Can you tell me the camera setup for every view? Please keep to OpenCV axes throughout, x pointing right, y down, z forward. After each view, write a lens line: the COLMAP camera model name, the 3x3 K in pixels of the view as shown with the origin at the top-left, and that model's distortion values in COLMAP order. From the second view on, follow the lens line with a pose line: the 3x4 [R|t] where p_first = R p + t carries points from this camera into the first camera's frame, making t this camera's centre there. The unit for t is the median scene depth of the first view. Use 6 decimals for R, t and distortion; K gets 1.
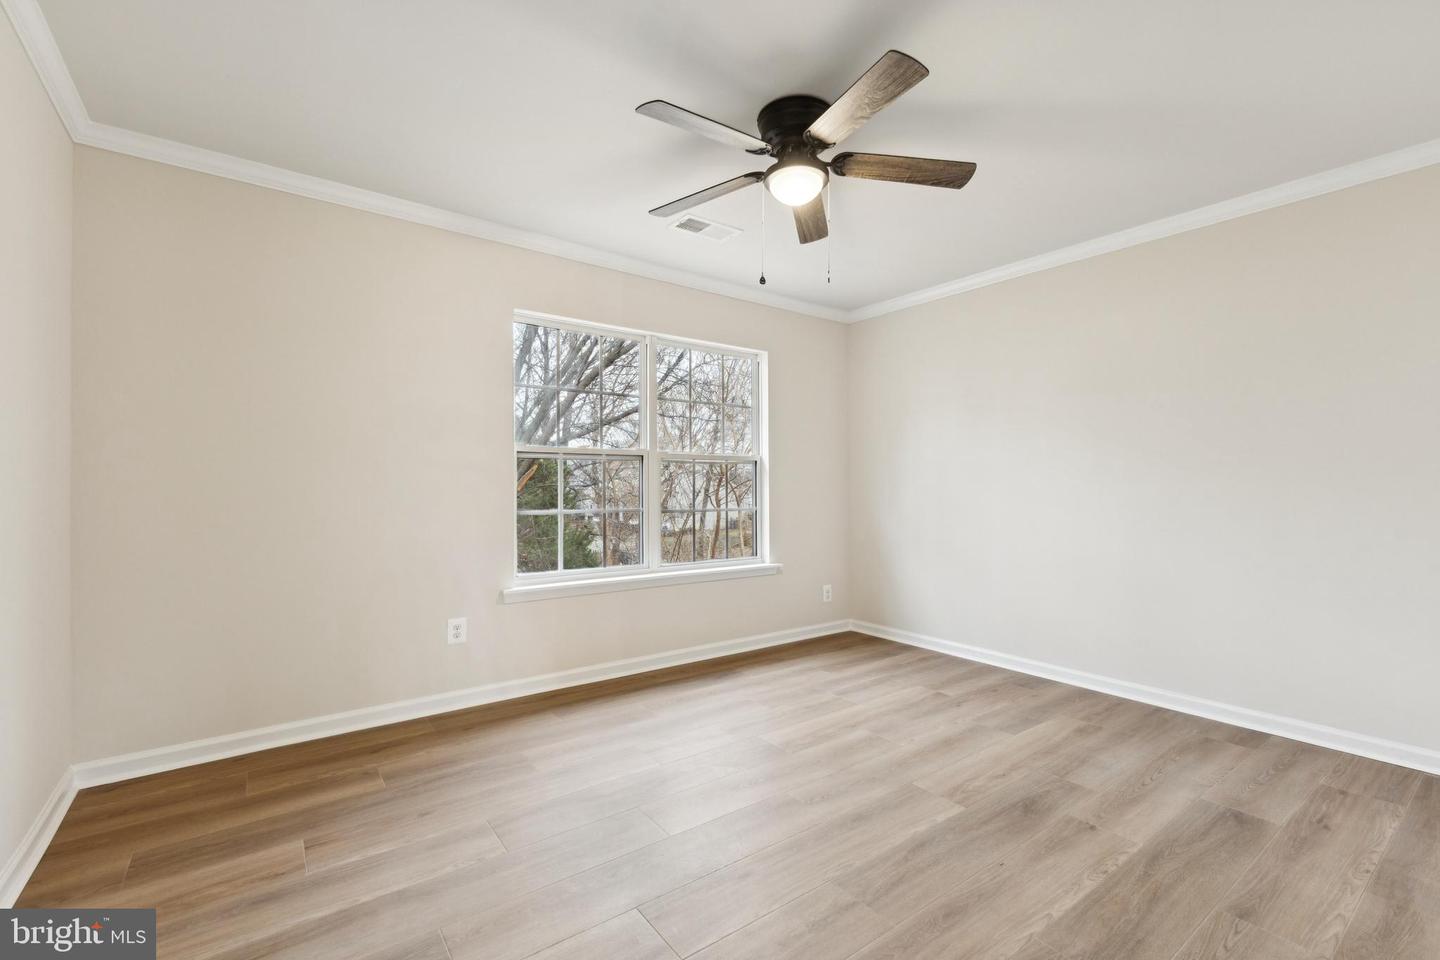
lens RADIAL K [[626.8, 0, 720.0], [0, 626.8, 482.5], [0, 0, 1]] dist [-0.000325, -0.000080]
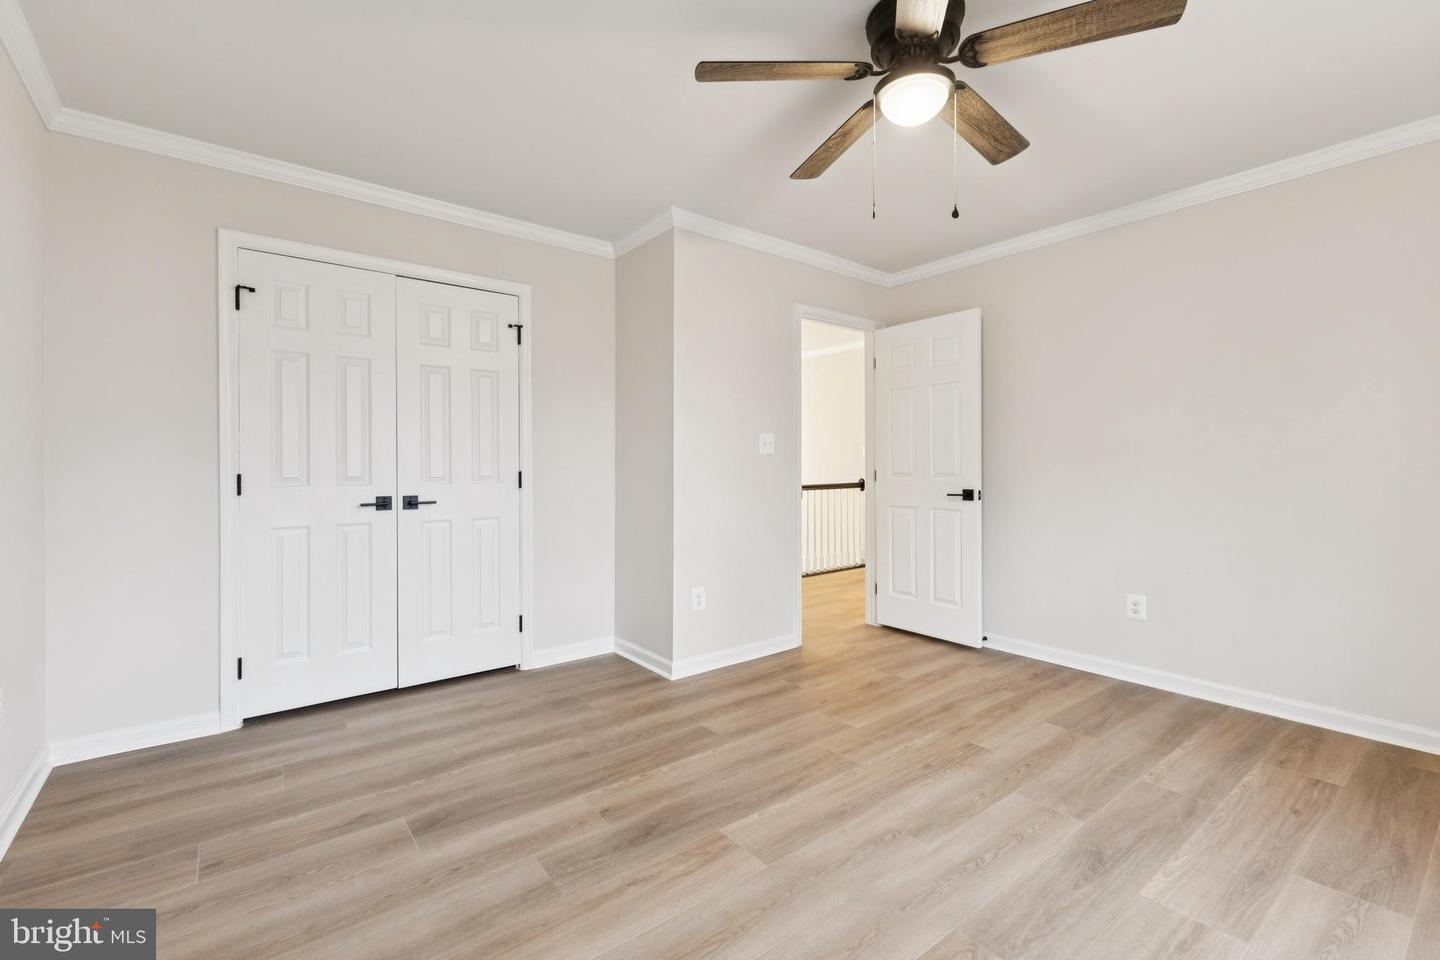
lens RADIAL K [[626.8, 0, 716.6], [0, 626.8, 479.4], [0, 0, 1]] dist [-0.000325, -0.000080]
pose [[-0.999803, 0.003311, -0.019550, 0.444423], [0.002938, 0.999814, 0.019062, 0.007715], [0.019610, 0.019001, -0.999627, 2.030186]]
